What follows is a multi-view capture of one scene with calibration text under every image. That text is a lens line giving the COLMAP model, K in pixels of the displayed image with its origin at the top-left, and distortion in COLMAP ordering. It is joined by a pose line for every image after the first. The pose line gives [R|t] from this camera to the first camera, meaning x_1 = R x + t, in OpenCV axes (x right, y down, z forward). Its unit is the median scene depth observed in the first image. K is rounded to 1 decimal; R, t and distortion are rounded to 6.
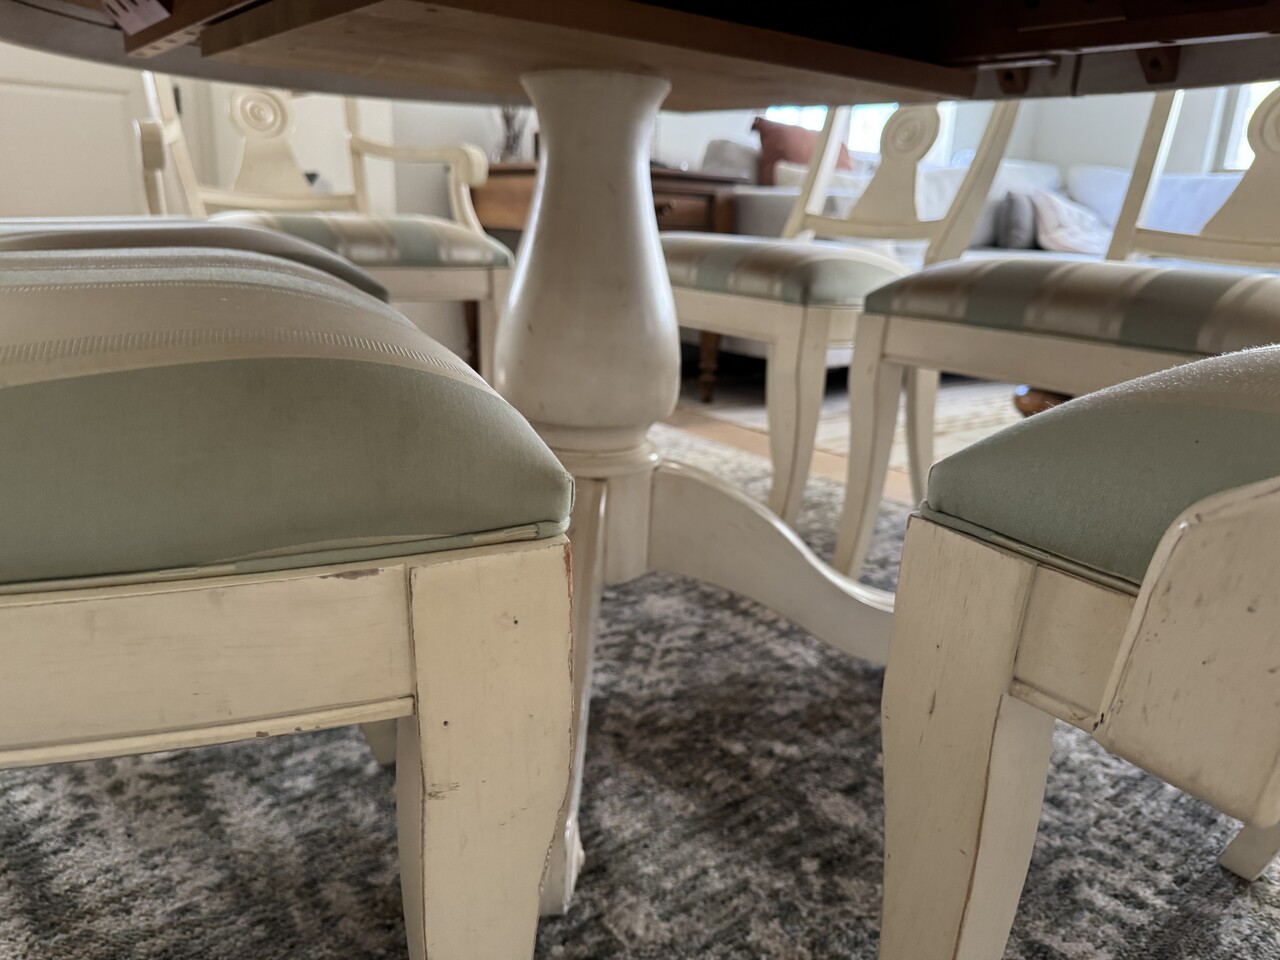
lens RADIAL K [[925.5, 0, 640.0], [0, 925.5, 480.0], [0, 0, 1]] dist [-0.007379, -0.007779]
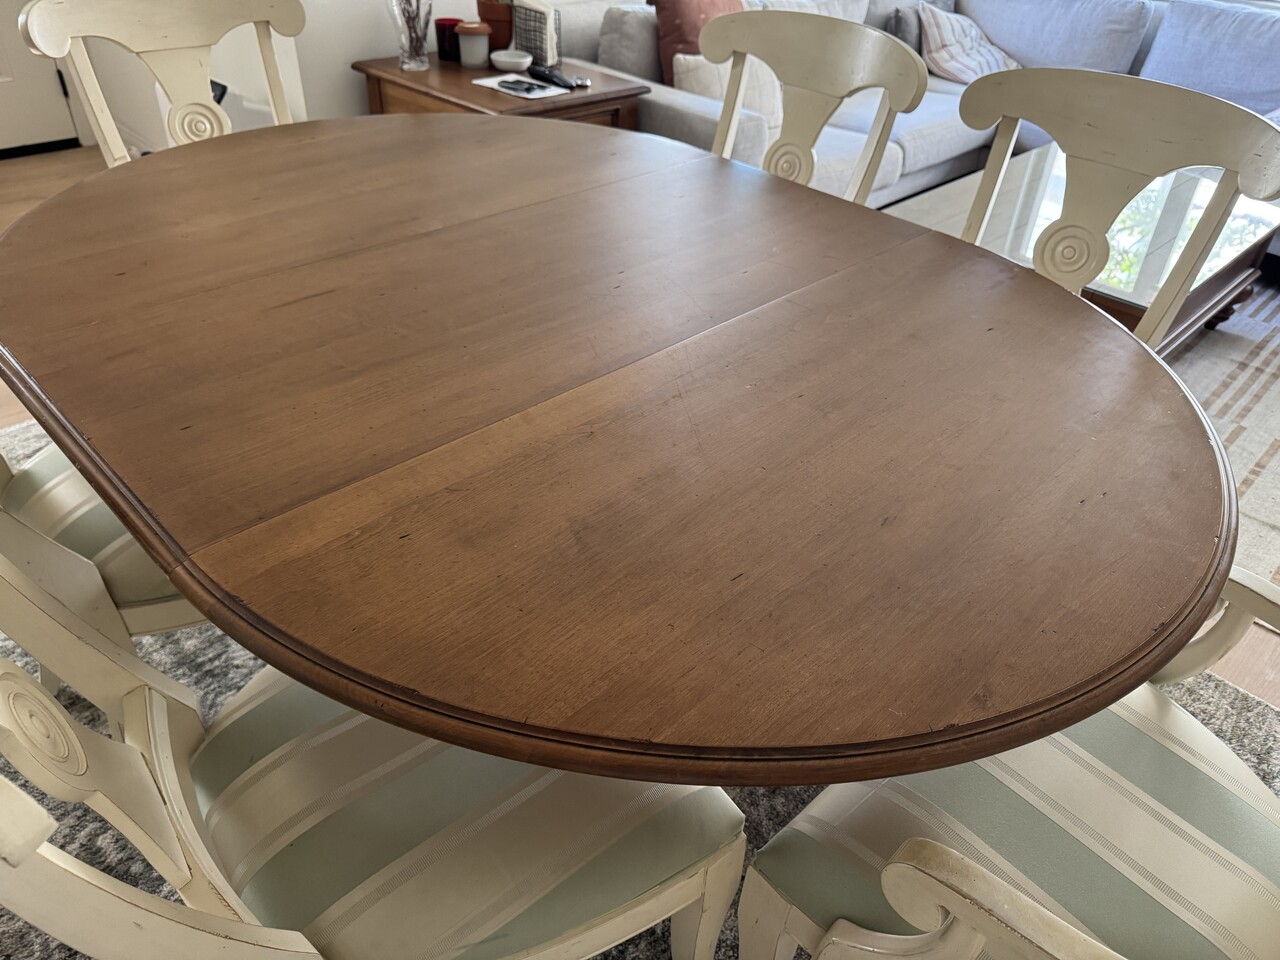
lens RADIAL K [[925.5, 0, 640.0], [0, 925.5, 480.0], [0, 0, 1]] dist [-0.007379, -0.007779]
pose [[0.992827, -0.064013, 0.100977, -0.086742], [0.026195, 0.940534, 0.338688, -0.855652], [-0.116653, -0.333614, 0.935465, -0.456645]]
